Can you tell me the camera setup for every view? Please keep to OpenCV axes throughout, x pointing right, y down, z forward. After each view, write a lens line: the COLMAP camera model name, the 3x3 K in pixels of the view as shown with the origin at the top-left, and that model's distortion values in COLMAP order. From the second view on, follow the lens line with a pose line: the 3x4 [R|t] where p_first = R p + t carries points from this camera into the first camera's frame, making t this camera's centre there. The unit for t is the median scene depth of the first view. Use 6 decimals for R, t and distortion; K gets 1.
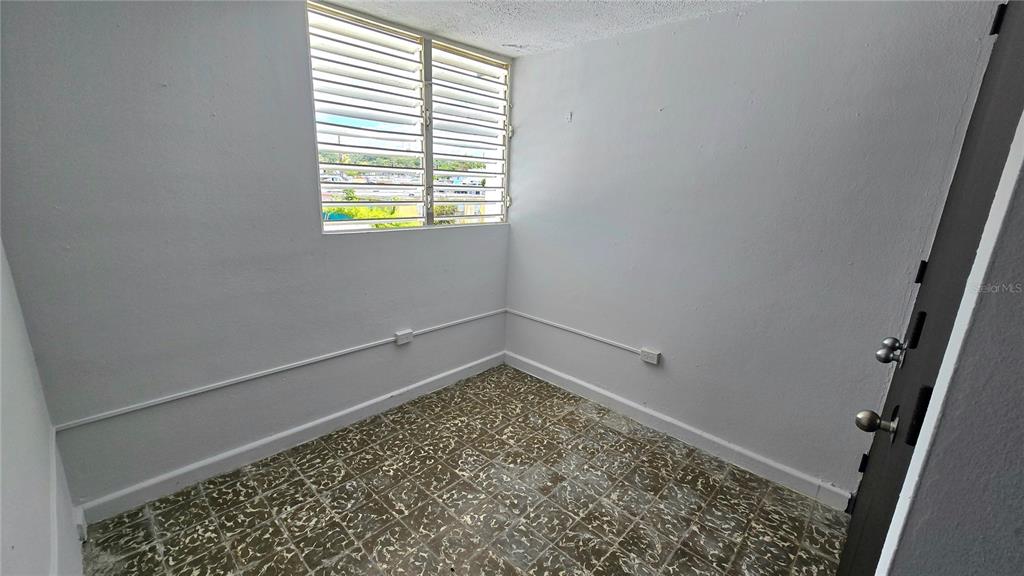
lens RADIAL K [[417.9, 0, 511.1], [0, 417.9, 289.2], [0, 0, 1]] dist [-0.007830, 0.001014]
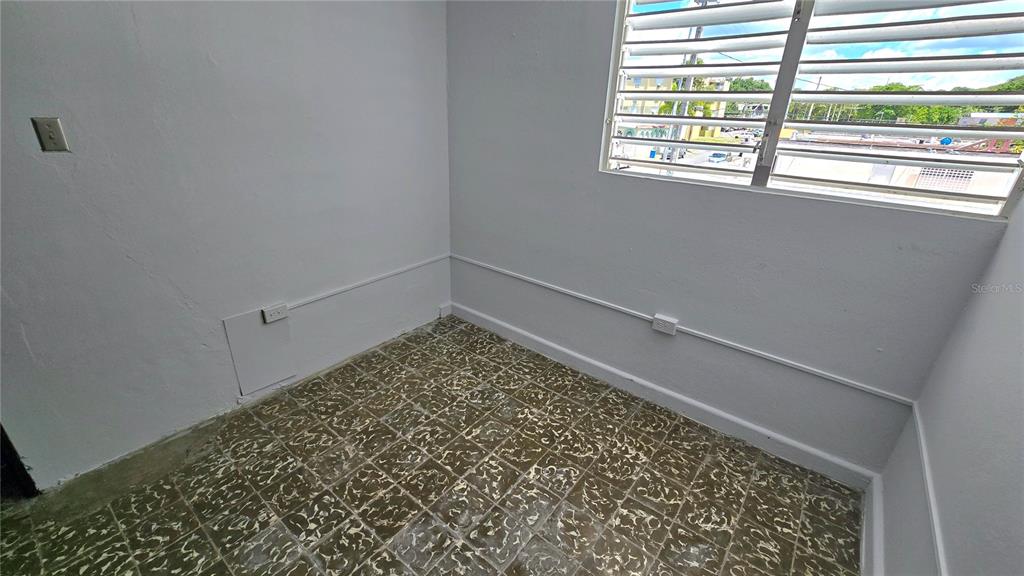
lens RADIAL K [[417.9, 0, 511.1], [0, 417.9, 289.2], [0, 0, 1]] dist [-0.007830, 0.001014]
pose [[0.088867, 0.356970, -0.929879, 0.512657], [-0.275037, 0.906070, 0.321546, -0.141896], [0.957318, 0.227176, 0.178700, 0.714793]]
